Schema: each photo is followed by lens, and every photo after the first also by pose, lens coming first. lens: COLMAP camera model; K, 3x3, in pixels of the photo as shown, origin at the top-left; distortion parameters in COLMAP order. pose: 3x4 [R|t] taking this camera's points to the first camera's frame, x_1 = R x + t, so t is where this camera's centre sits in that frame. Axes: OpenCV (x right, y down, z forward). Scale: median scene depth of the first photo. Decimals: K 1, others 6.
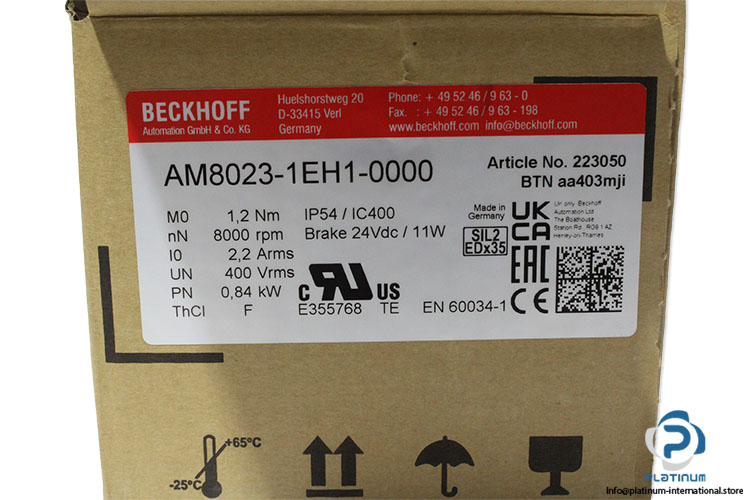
lens RADIAL K [[996.0, 0, 375.0], [0, 996.0, 250.0], [0, 0, 1]] dist [-0.014098, 0.009482]
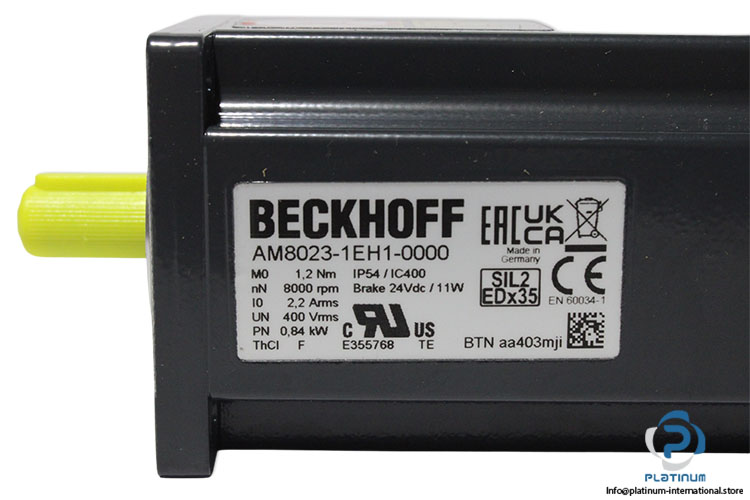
lens RADIAL K [[1468.1, 0, 375.0], [0, 1468.1, 250.0], [0, 0, 1]] dist [-0.004263, -0.005224]
pose [[0.999116, 0.010008, -0.040836, 0.025631], [-0.009648, 0.999913, 0.009002, -0.064248], [0.040923, -0.008600, 0.999125, -0.655364]]
